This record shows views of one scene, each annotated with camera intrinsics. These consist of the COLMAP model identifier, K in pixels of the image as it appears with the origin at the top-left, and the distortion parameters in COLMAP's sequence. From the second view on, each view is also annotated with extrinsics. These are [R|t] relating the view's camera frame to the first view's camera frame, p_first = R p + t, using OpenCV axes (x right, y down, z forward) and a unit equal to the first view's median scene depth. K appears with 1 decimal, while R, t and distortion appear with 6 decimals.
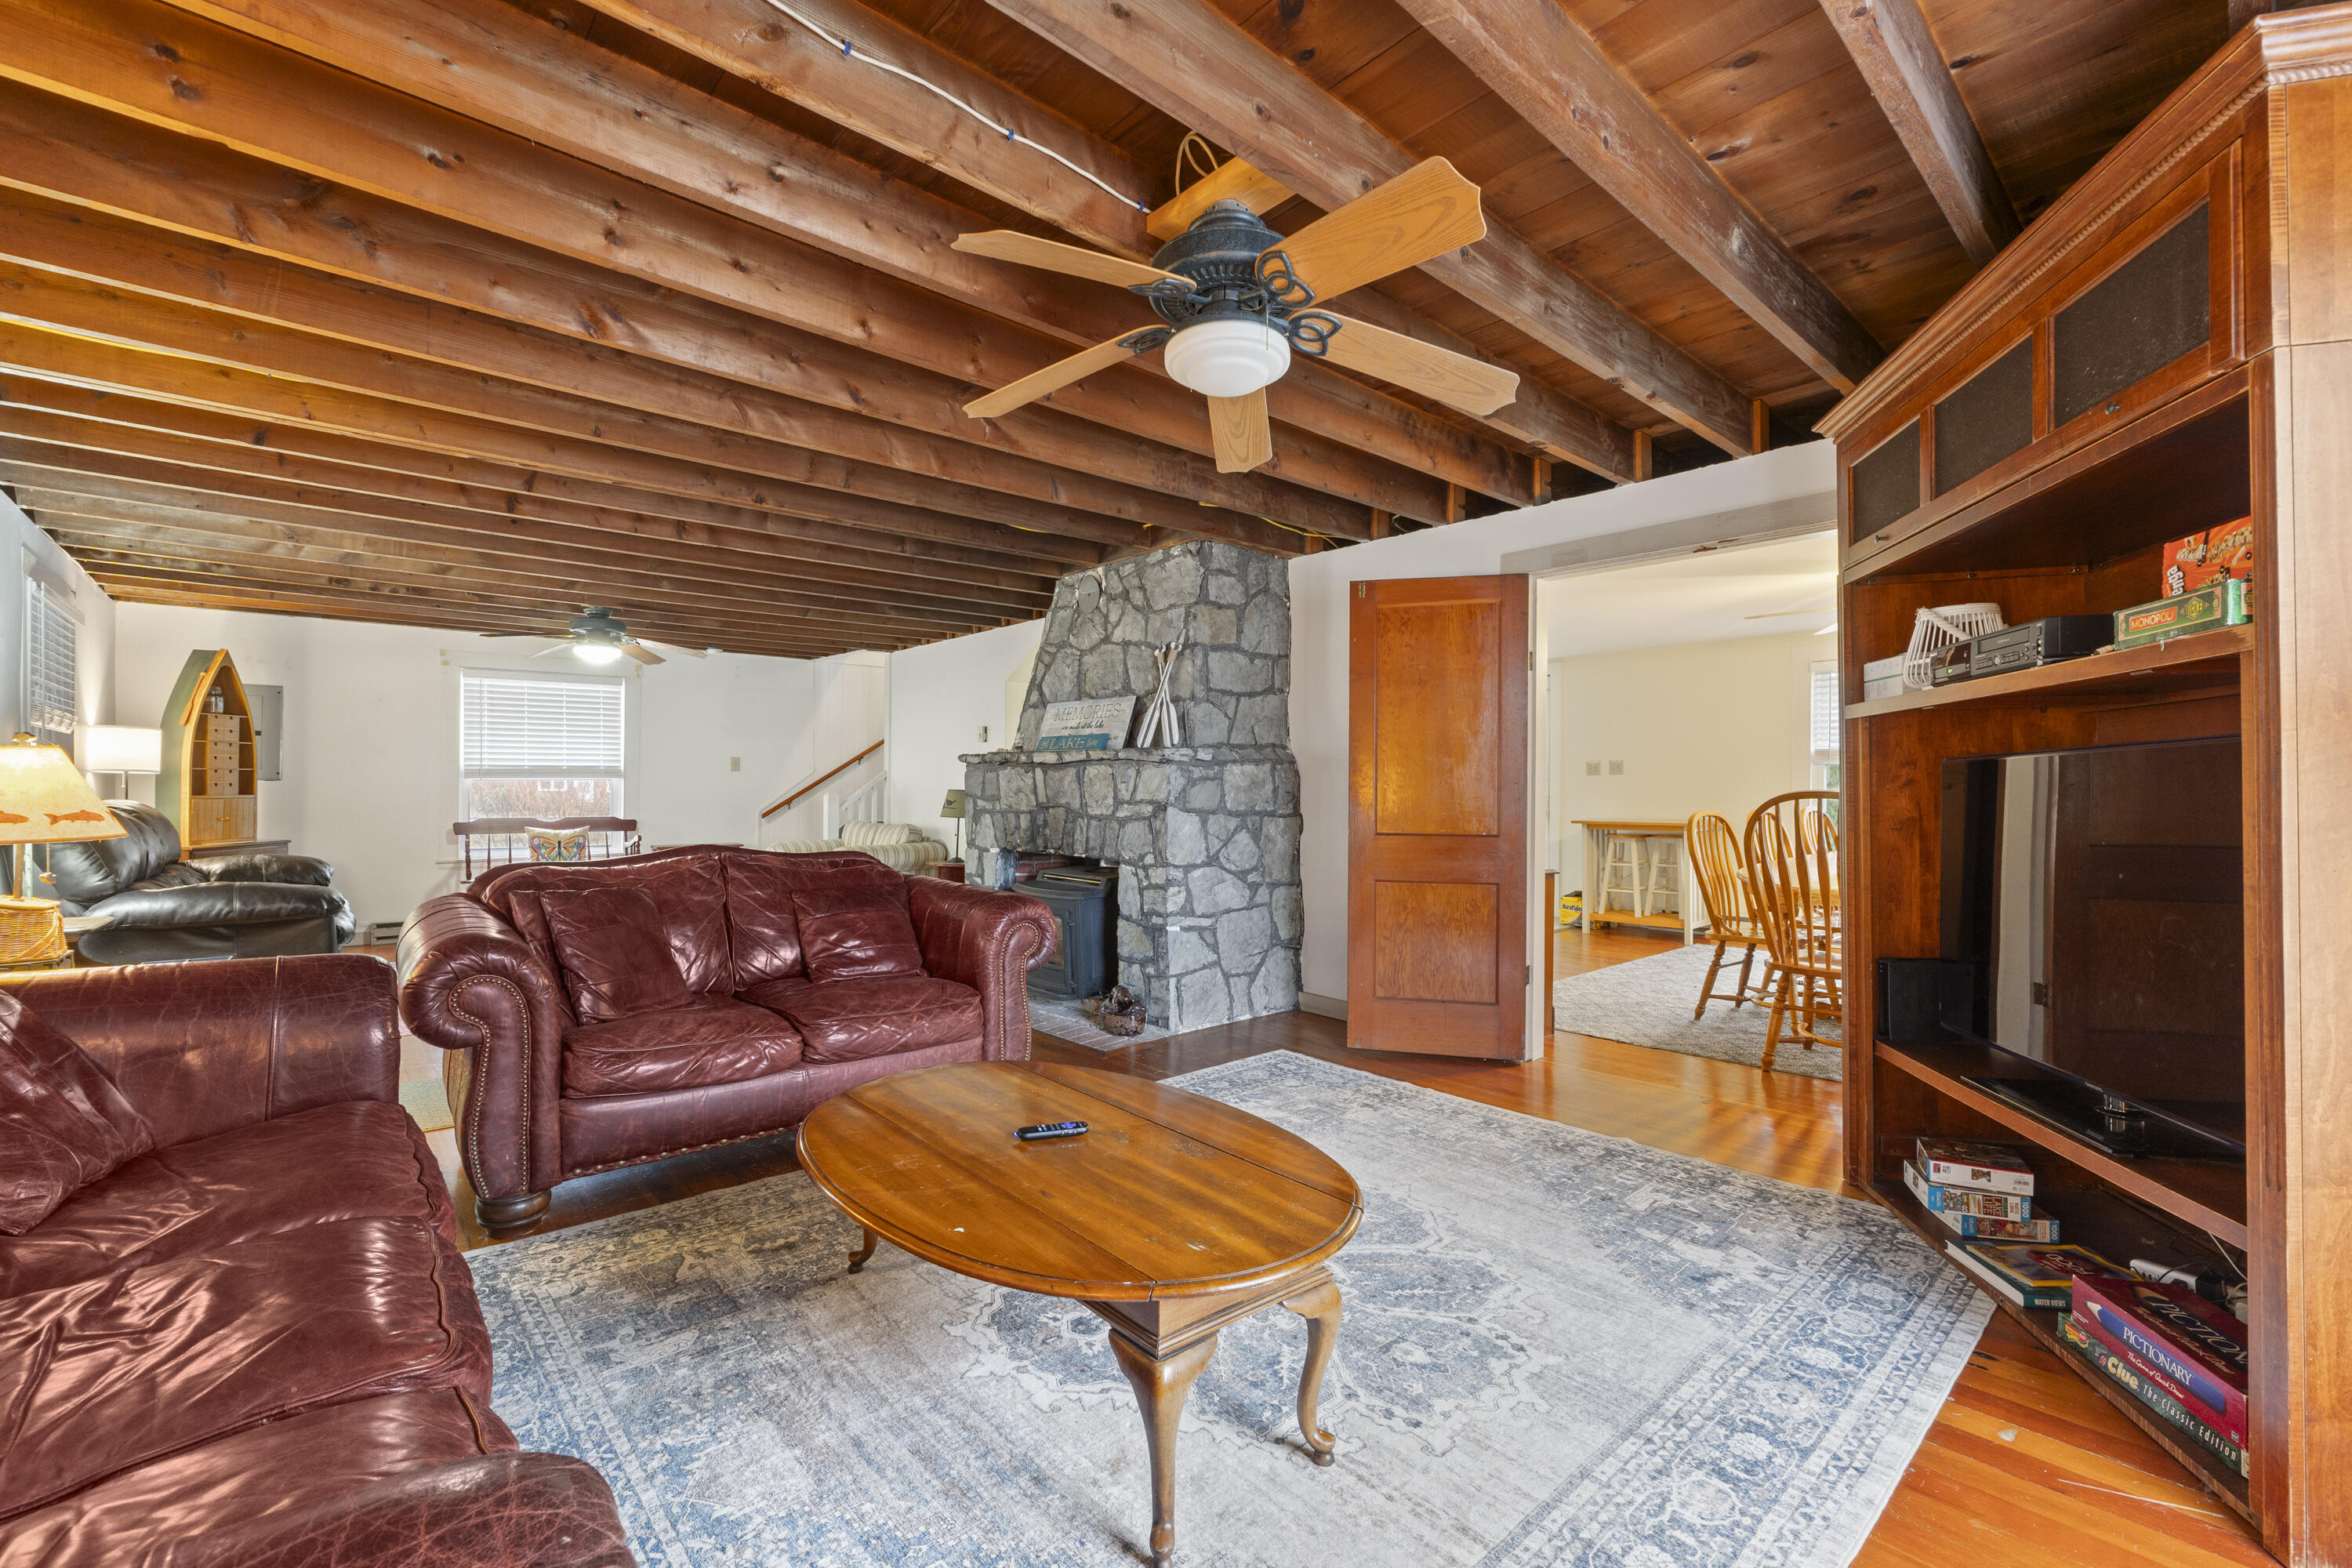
lens RADIAL K [[1010.2, 0, 1169.7], [0, 1010.2, 793.0], [0, 0, 1]] dist [-0.007314, -0.000127]
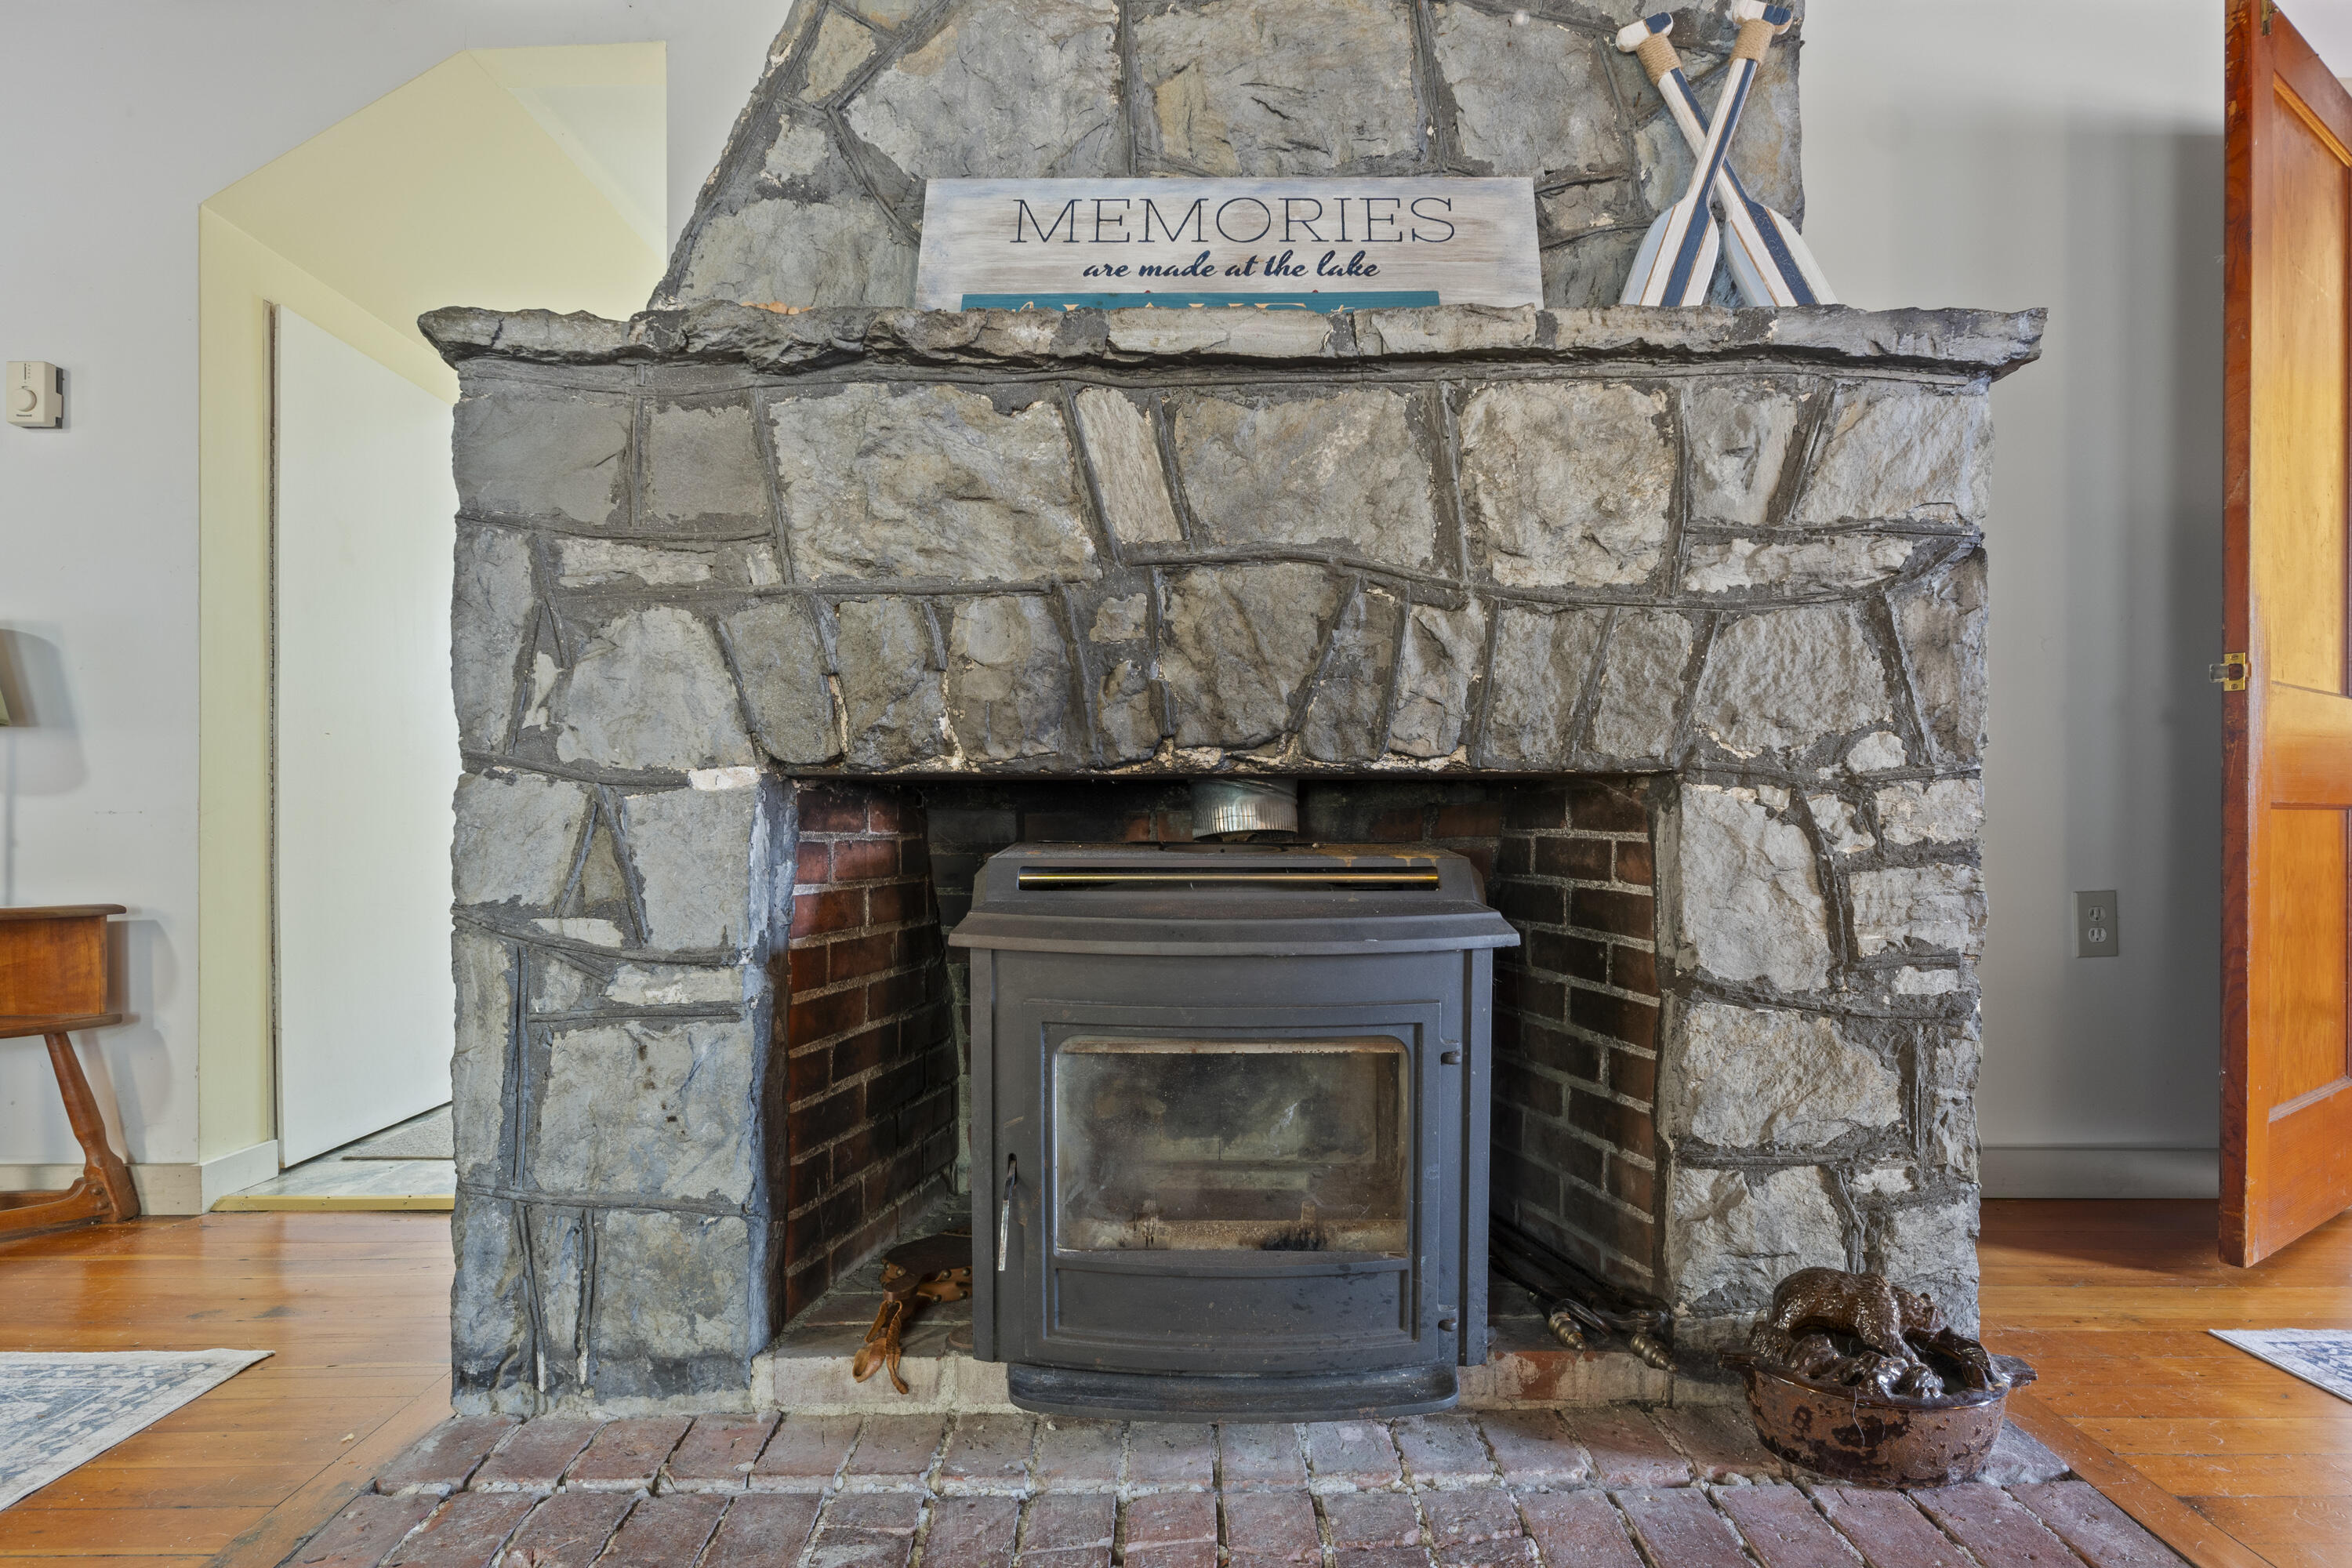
lens RADIAL K [[1292.9, 0, 1172.1], [0, 1292.9, 808.7], [0, 0, 1]] dist [-0.004329, -0.000523]
pose [[0.650487, -0.003009, 0.759511, -0.331507], [0.009680, 0.999944, -0.004330, 0.067841], [-0.759455, 0.010169, 0.650480, 0.783601]]
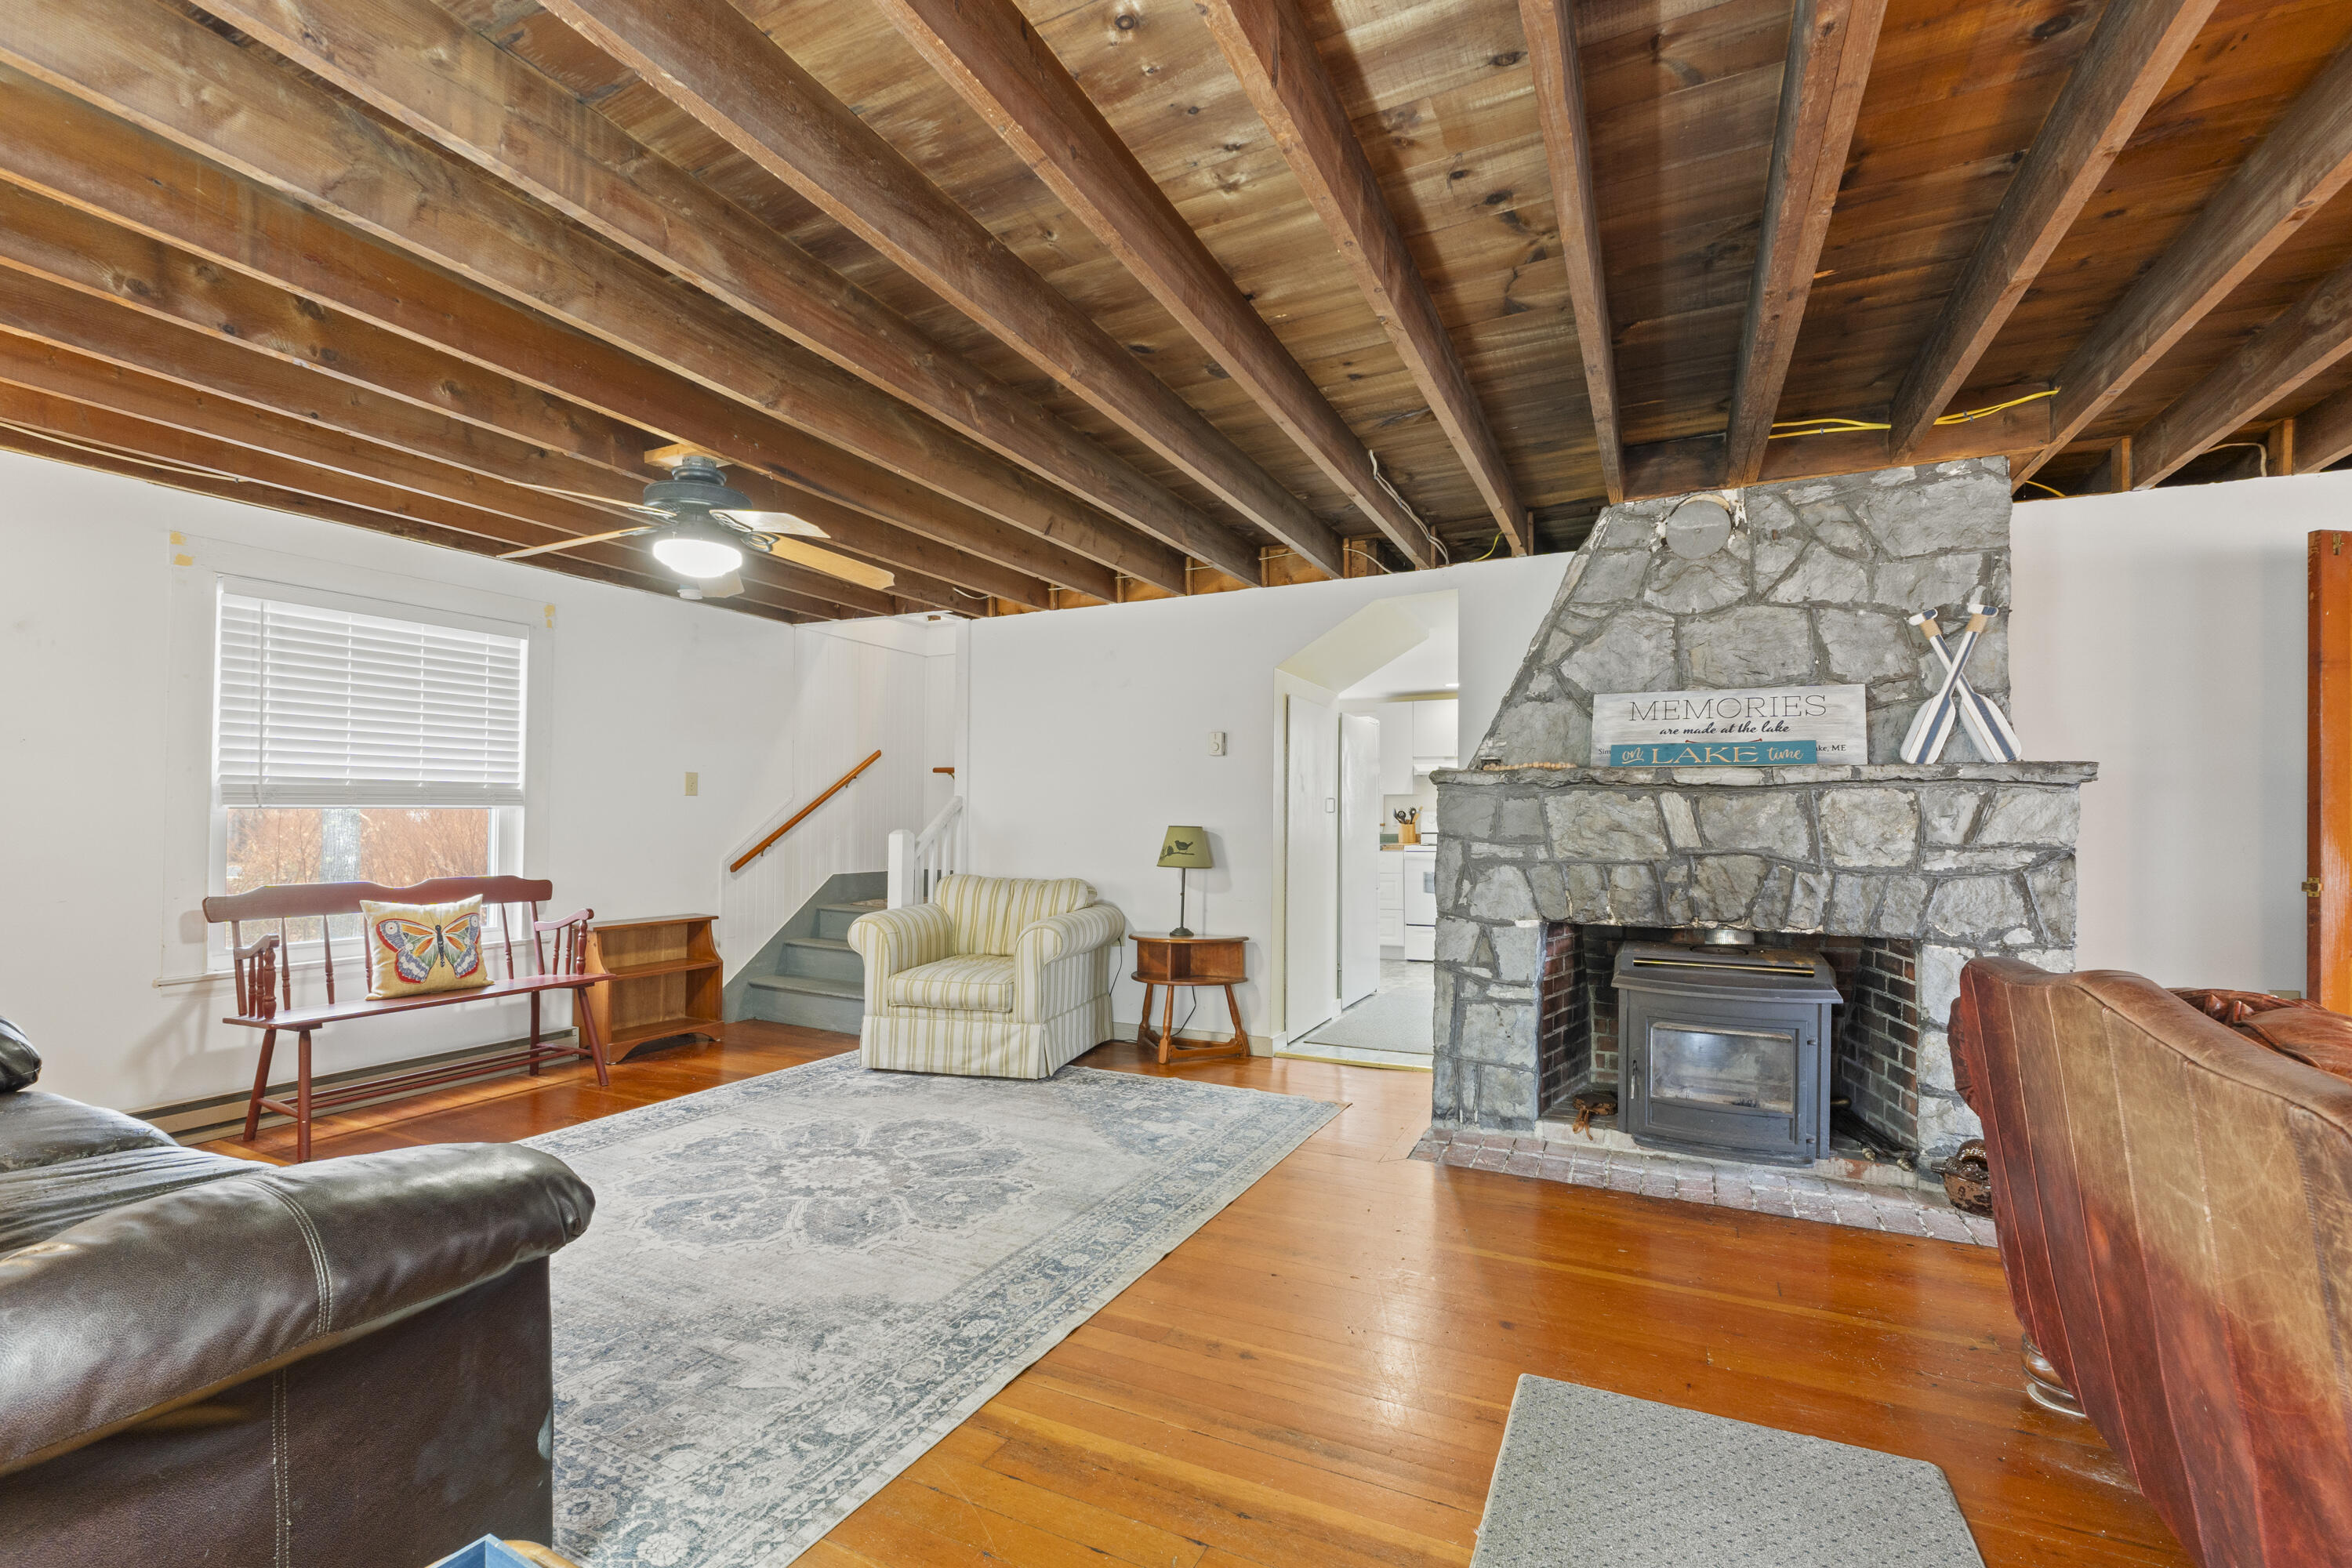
lens RADIAL K [[1010.2, 0, 1172.0], [0, 1010.2, 819.2], [0, 0, 1]] dist [-0.007314, -0.000127]
pose [[0.922437, 0.001870, 0.386144, -0.645548], [0.001343, 0.999967, -0.008050, -0.003603], [-0.386146, 0.007944, 0.922403, 0.527080]]
